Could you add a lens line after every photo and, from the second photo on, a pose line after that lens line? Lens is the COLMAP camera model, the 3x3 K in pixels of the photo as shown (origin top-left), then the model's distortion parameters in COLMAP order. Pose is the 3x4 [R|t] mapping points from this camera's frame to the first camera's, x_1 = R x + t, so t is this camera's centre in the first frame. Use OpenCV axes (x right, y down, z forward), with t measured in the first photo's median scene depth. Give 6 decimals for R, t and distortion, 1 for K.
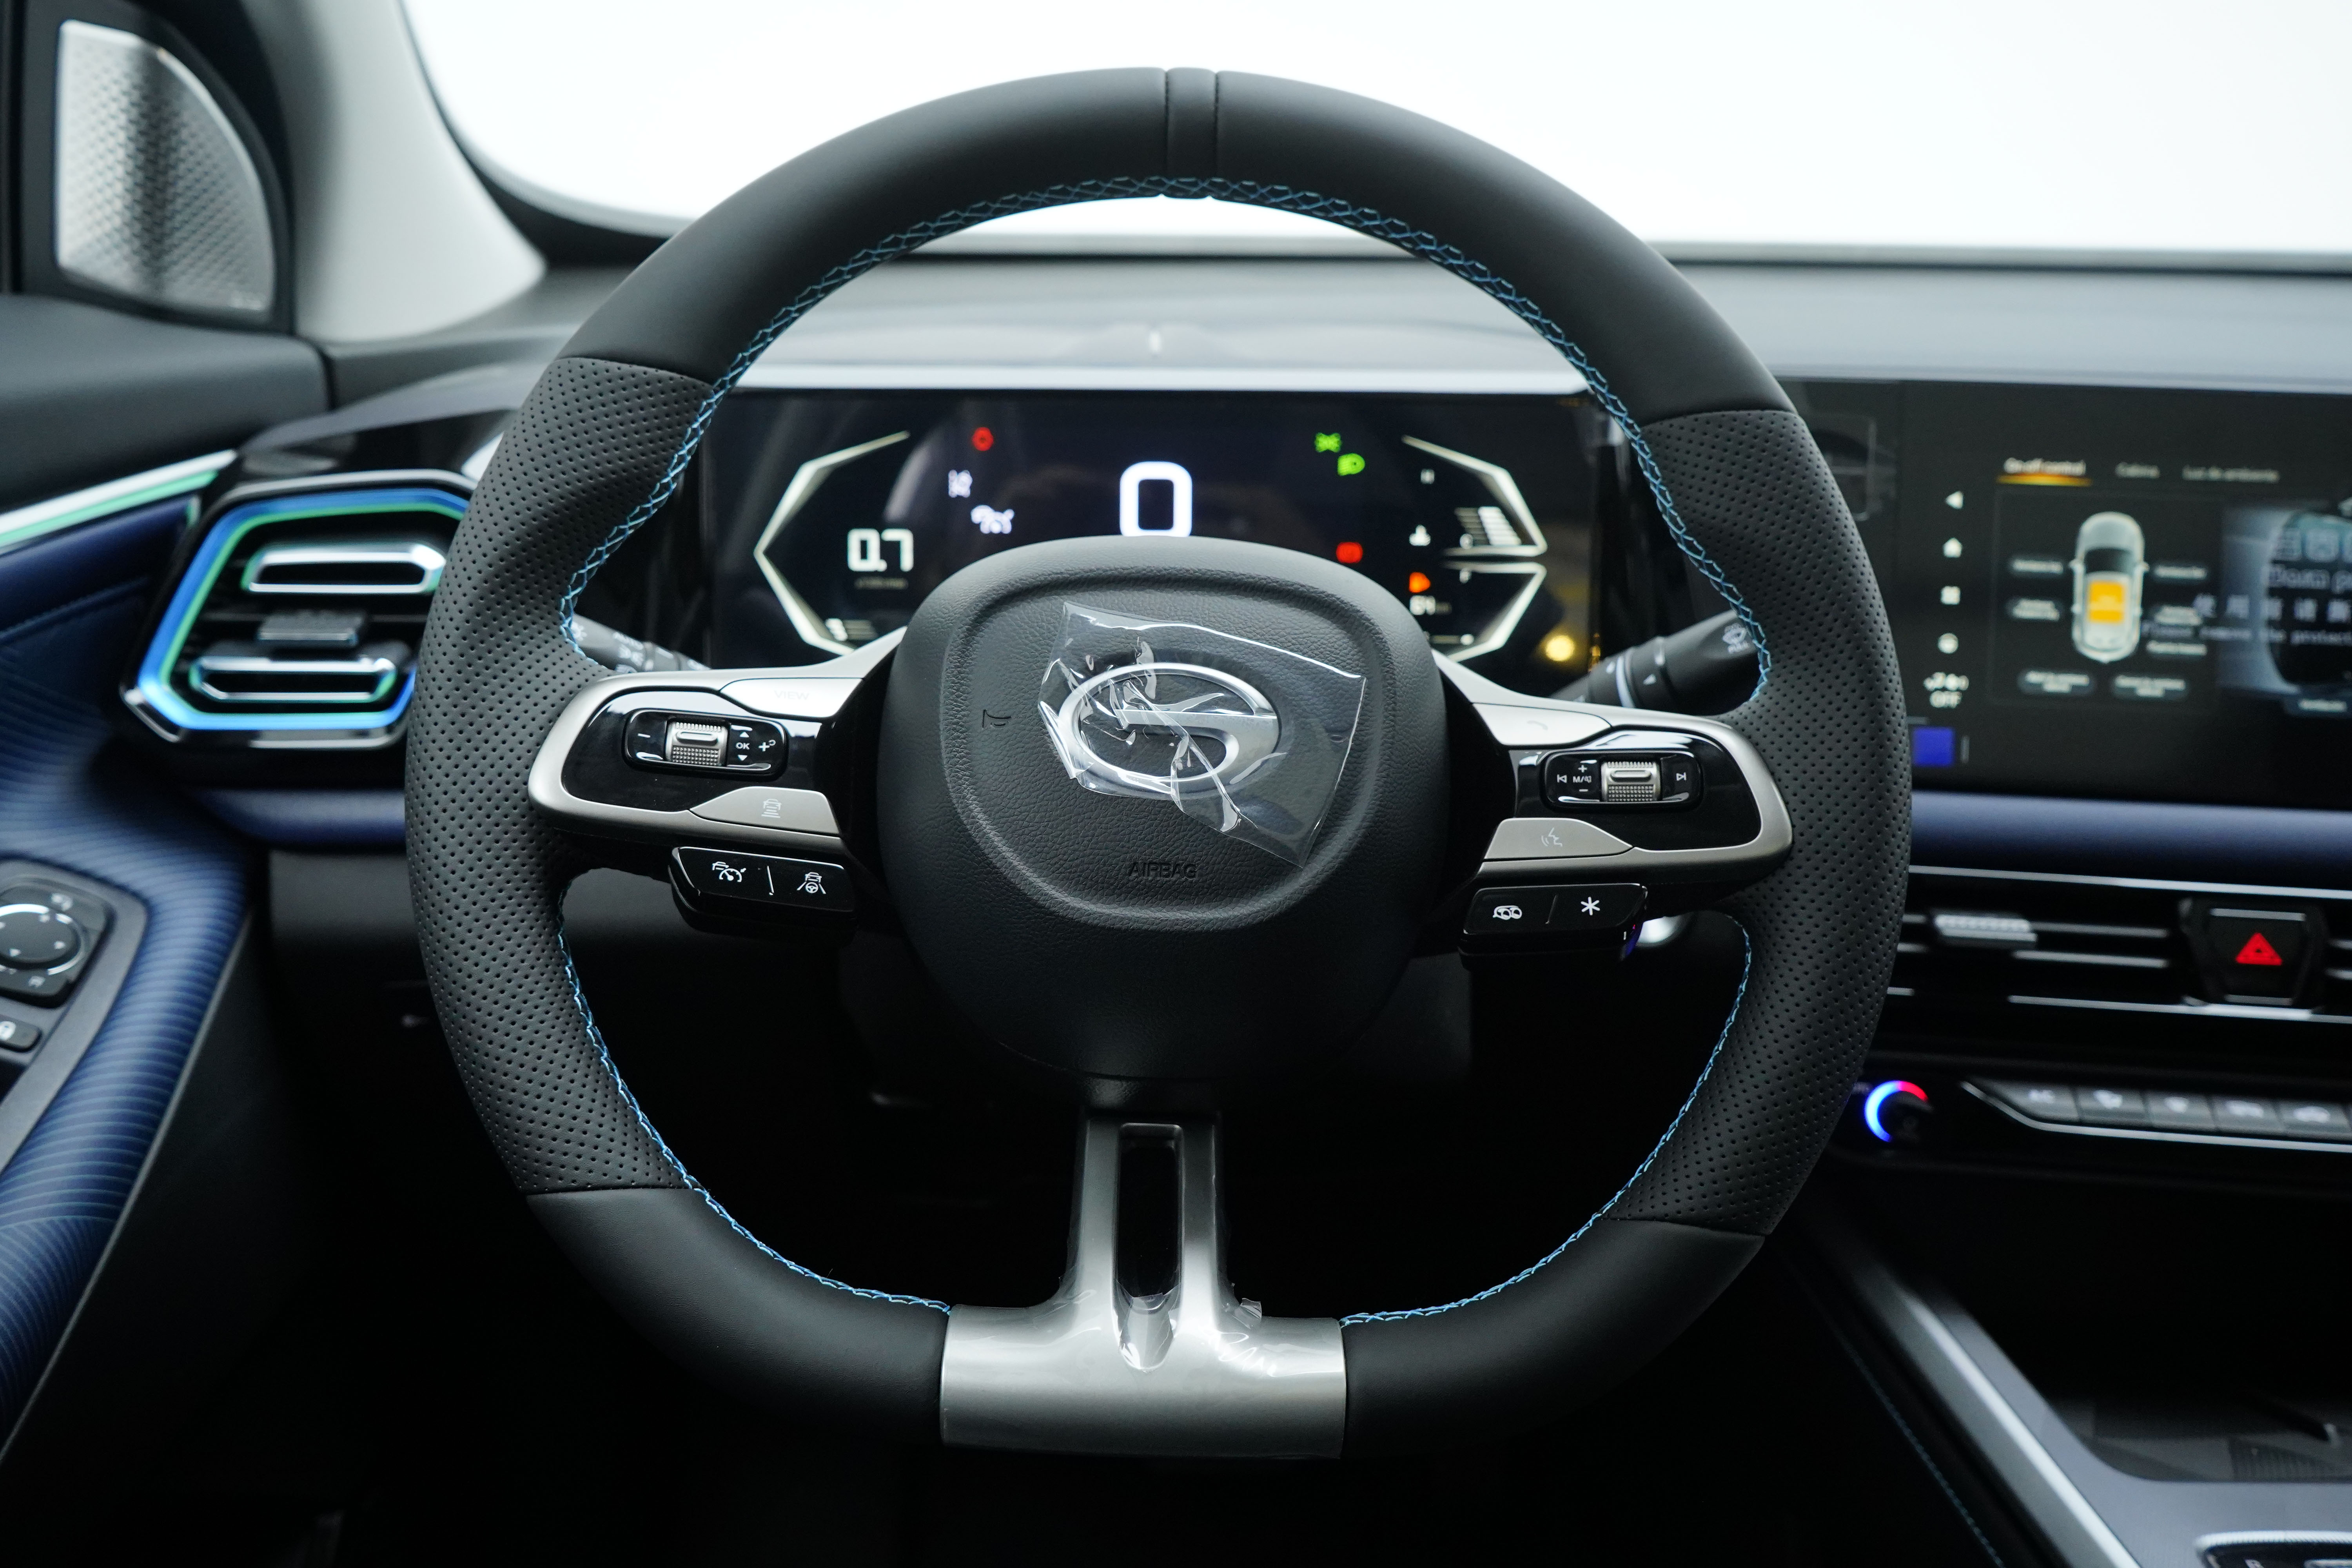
lens RADIAL K [[1871.1, 0, 1176.0], [0, 1871.1, 784.0], [0, 0, 1]] dist [0.002242, -0.002950]
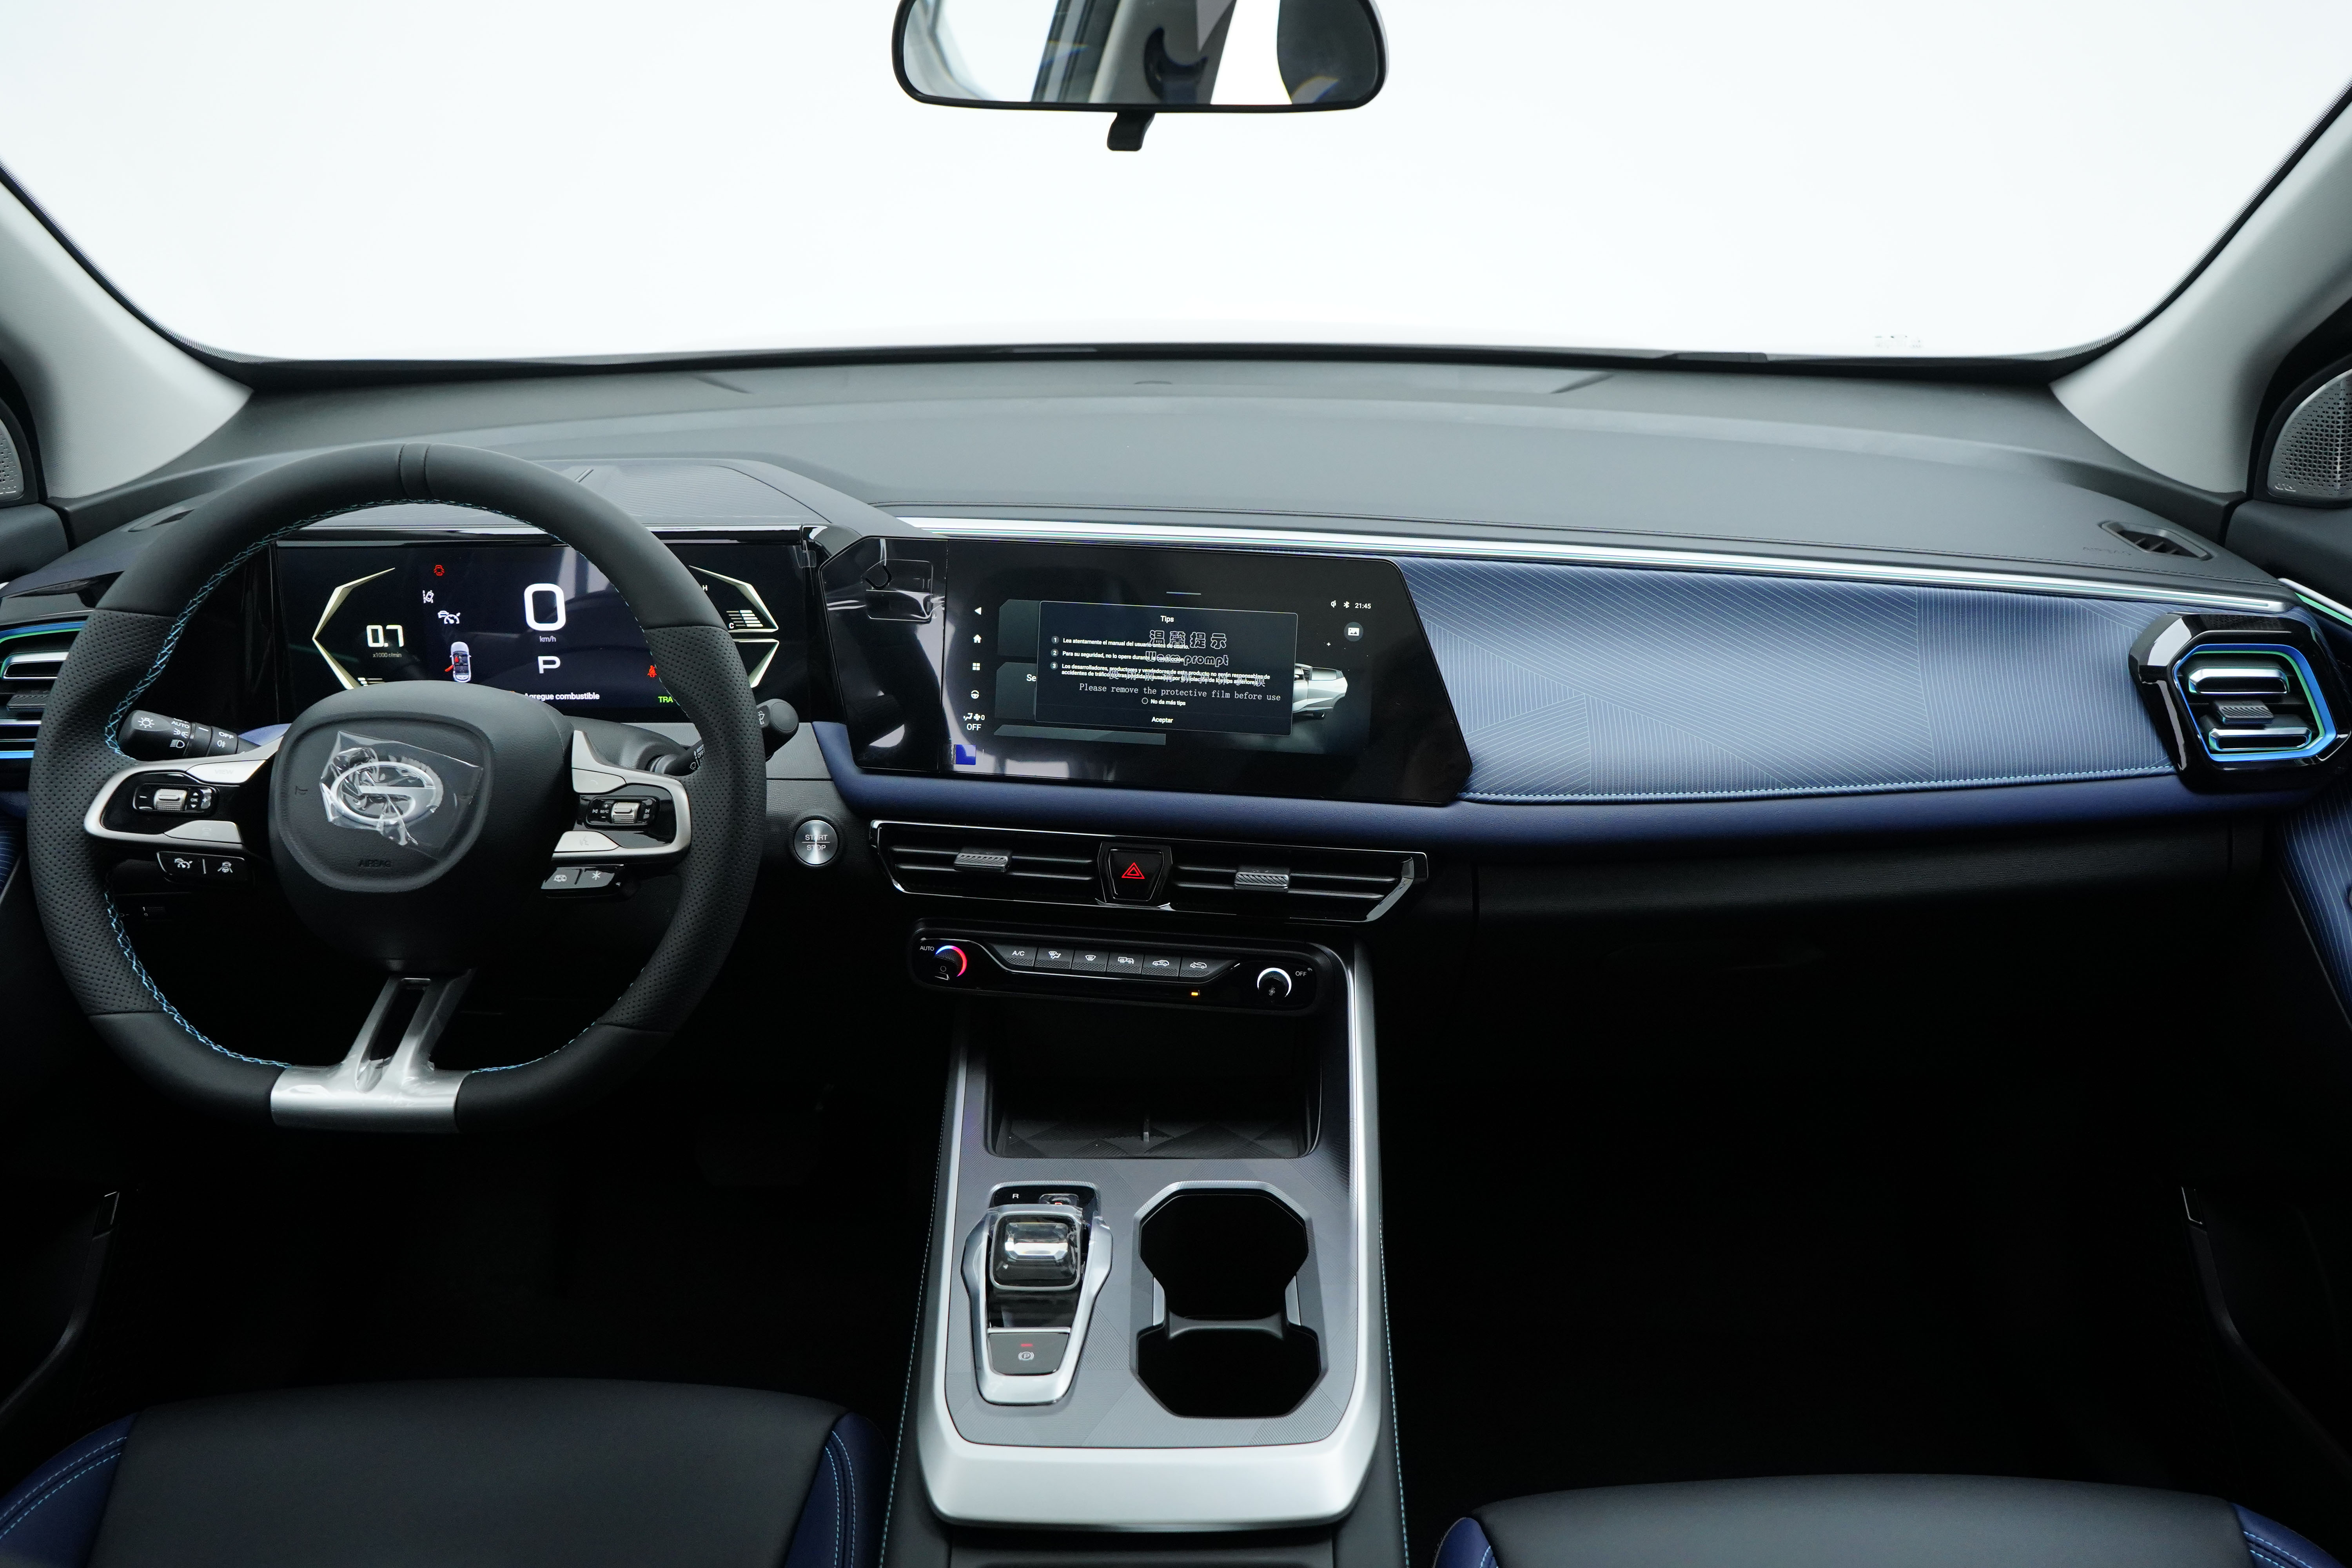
lens RADIAL K [[1871.1, 0, 1176.0], [0, 1871.1, 784.0], [0, 0, 1]] dist [0.002242, -0.002950]
pose [[0.999470, -0.008548, -0.031408, 0.660449], [0.011801, 0.994415, 0.104875, -0.174503], [0.030337, -0.105190, 0.993989, -0.731400]]
